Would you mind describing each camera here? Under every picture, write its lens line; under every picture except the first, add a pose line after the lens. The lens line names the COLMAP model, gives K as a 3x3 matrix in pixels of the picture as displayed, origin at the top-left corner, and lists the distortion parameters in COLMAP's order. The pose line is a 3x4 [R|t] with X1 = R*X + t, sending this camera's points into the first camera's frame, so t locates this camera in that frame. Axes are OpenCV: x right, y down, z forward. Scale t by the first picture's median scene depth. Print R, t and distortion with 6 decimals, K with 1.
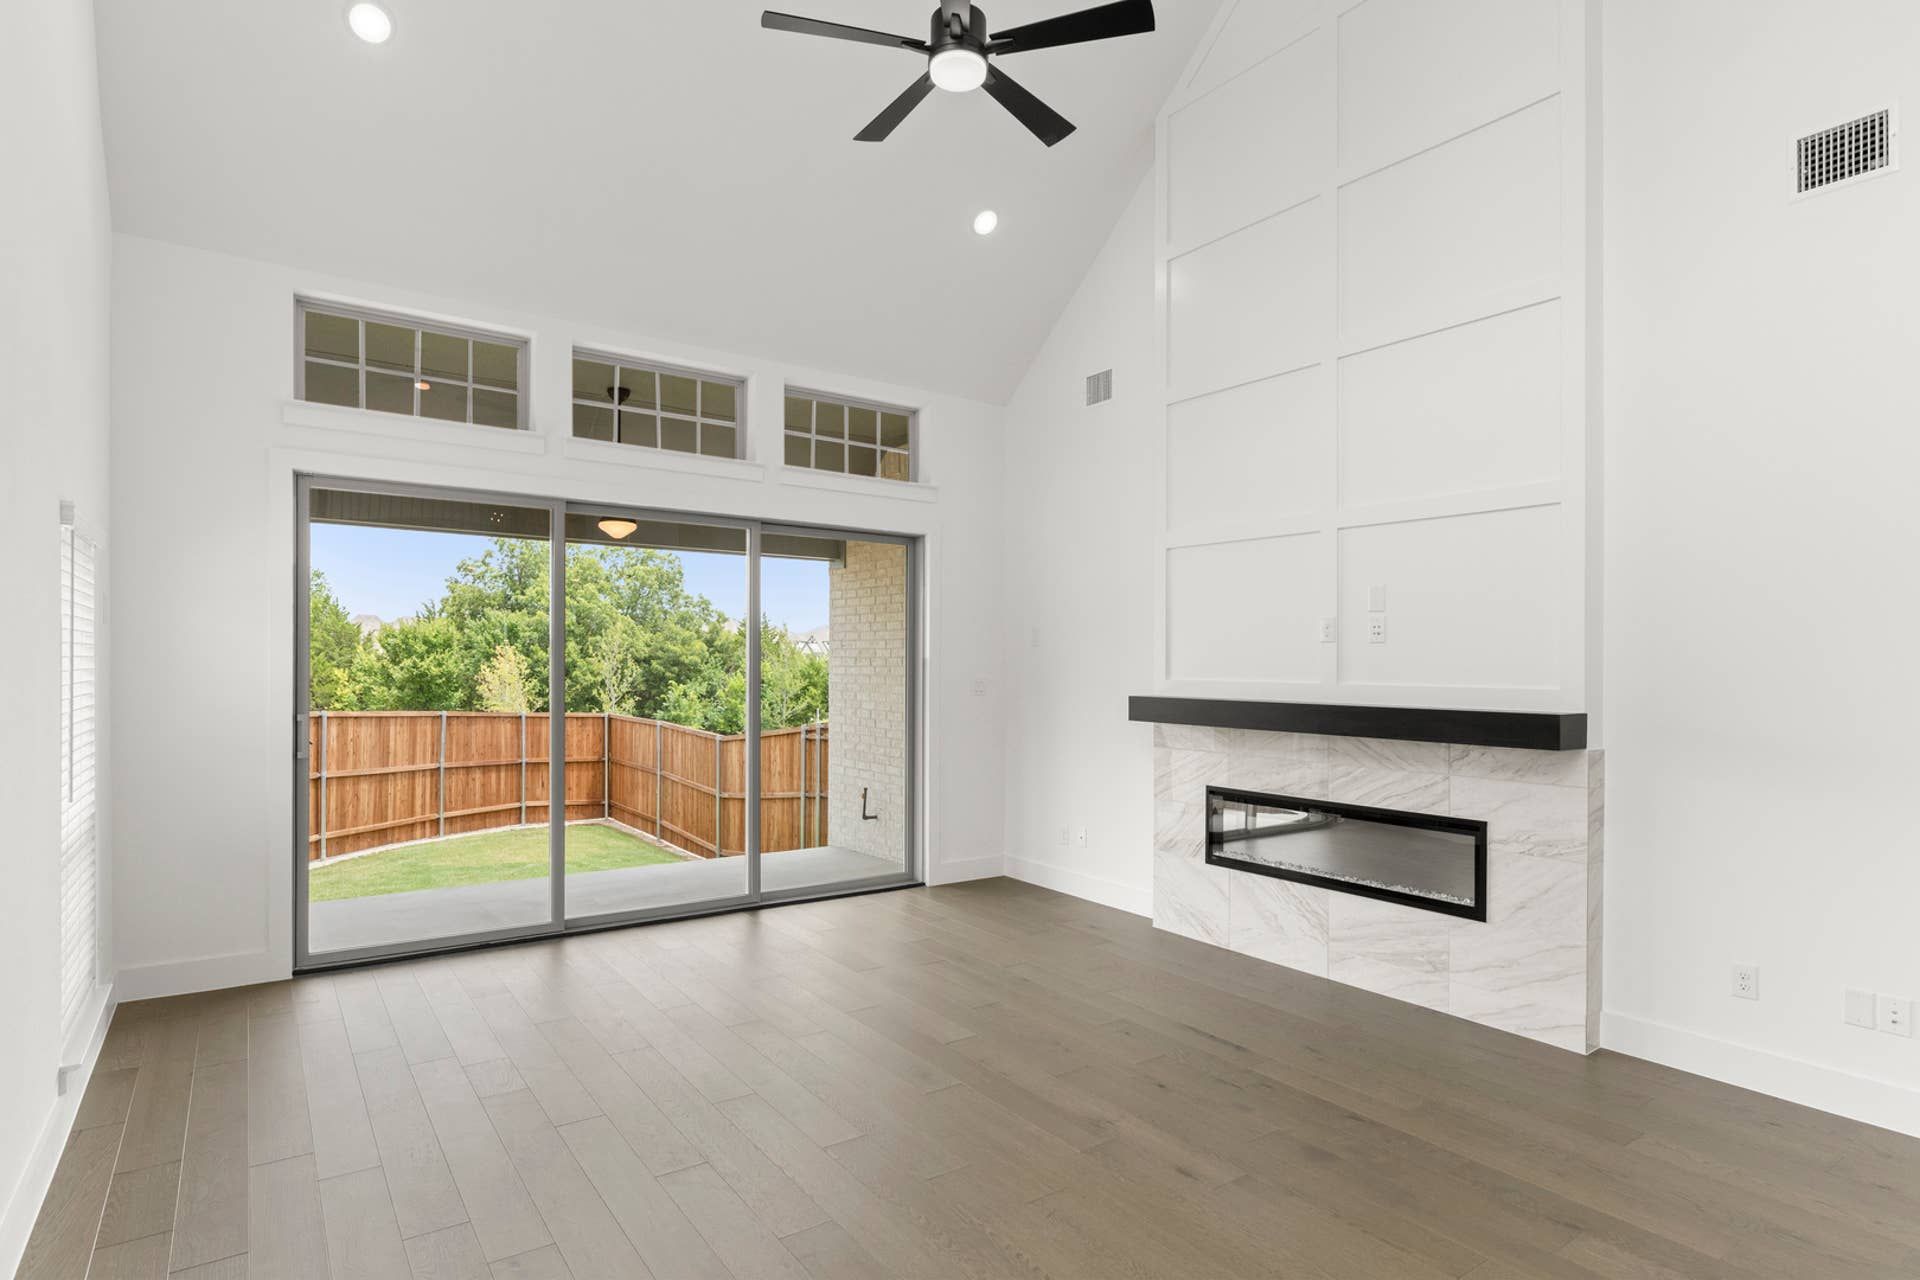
lens RADIAL K [[978.8, 0, 957.4], [0, 978.8, 644.7], [0, 0, 1]] dist [0.002946, -0.000499]
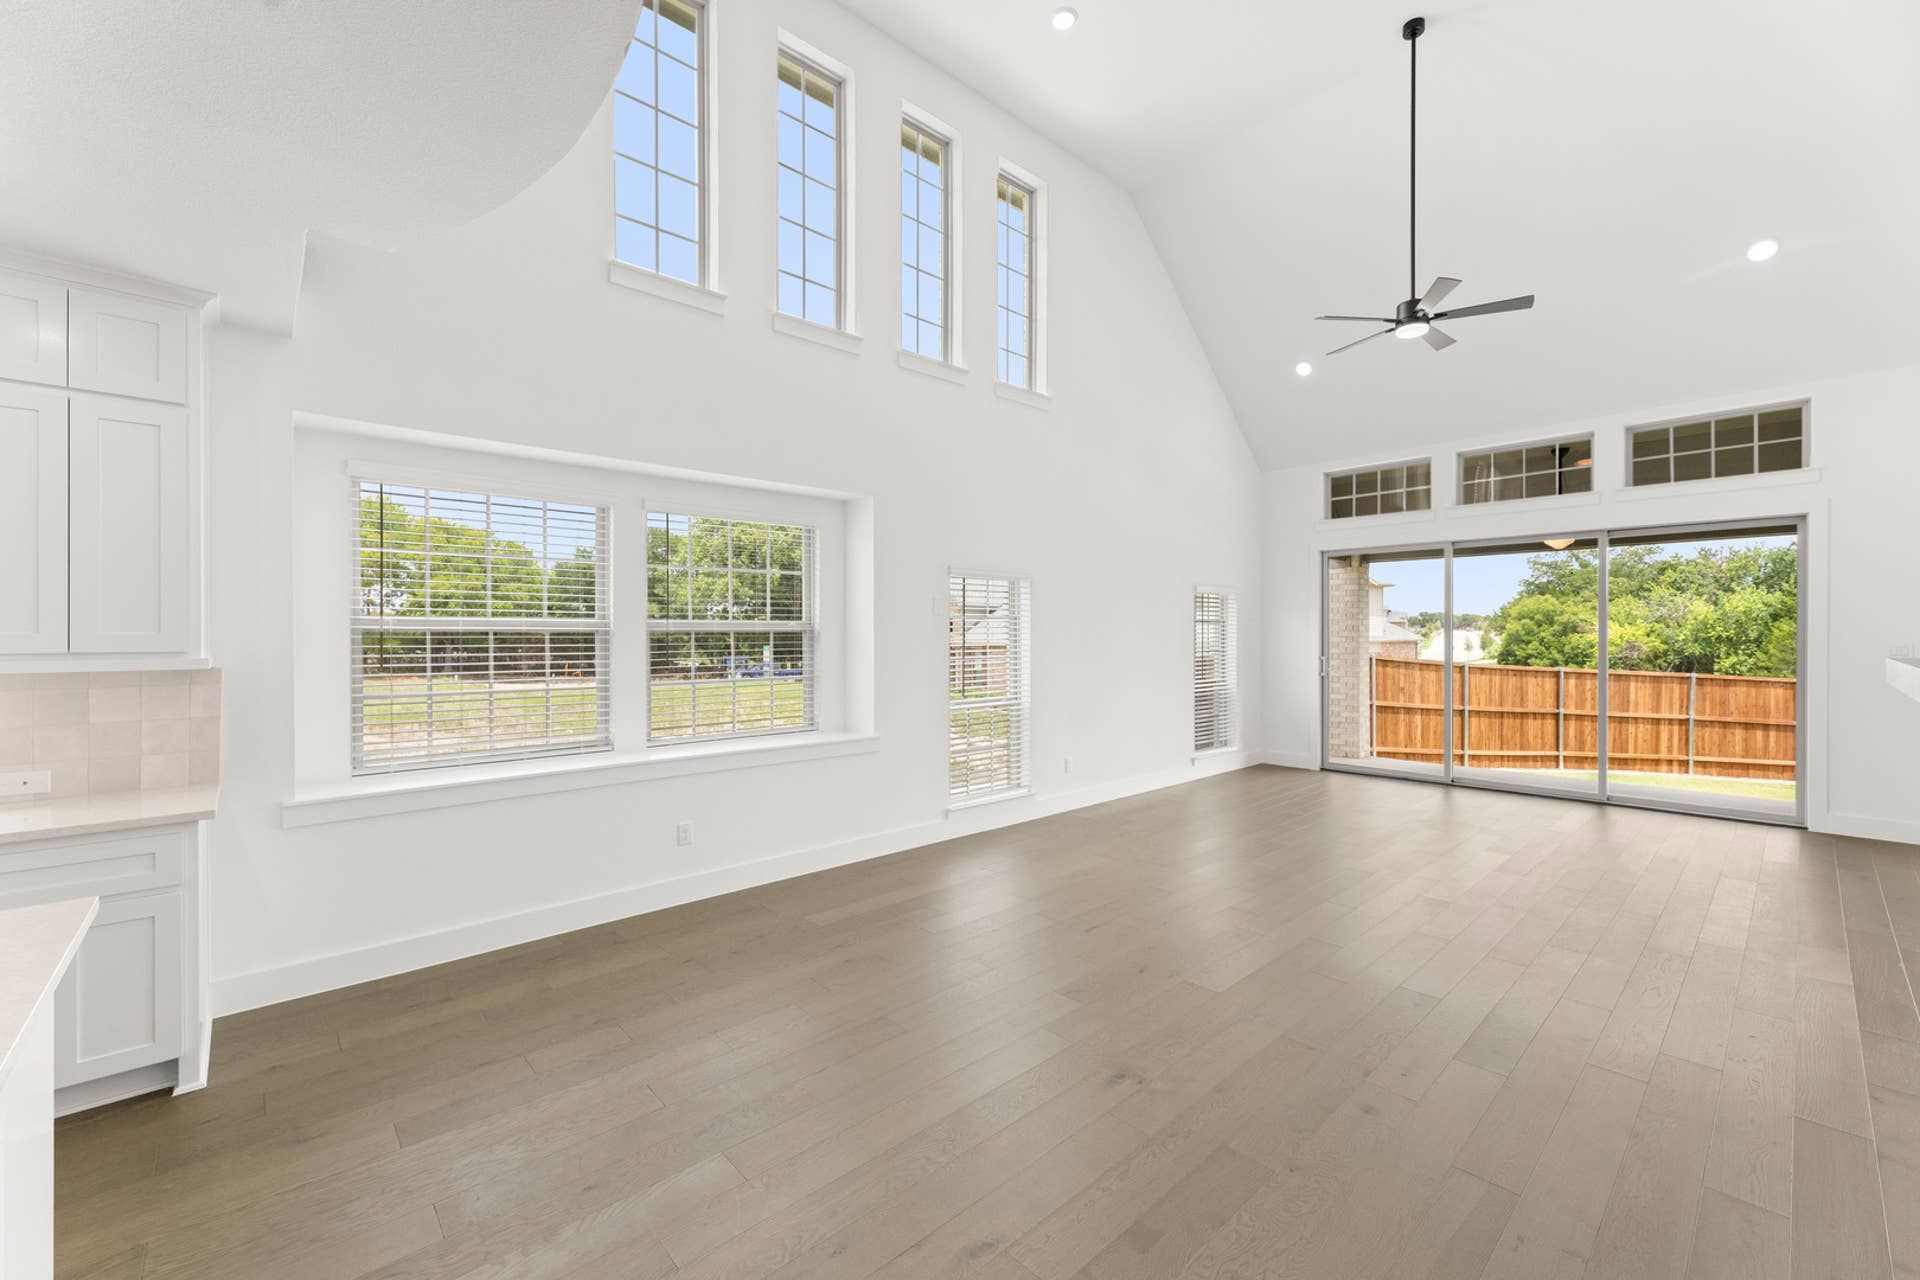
lens RADIAL K [[788.2, 0, 951.3], [0, 788.2, 641.9], [0, 0, 1]] dist [0.009436, 0.000476]
pose [[0.115392, 0.003505, -0.993314, 0.380367], [0.024143, 0.999688, 0.006333, 0.000402], [0.993027, -0.024712, 0.115272, -0.031040]]
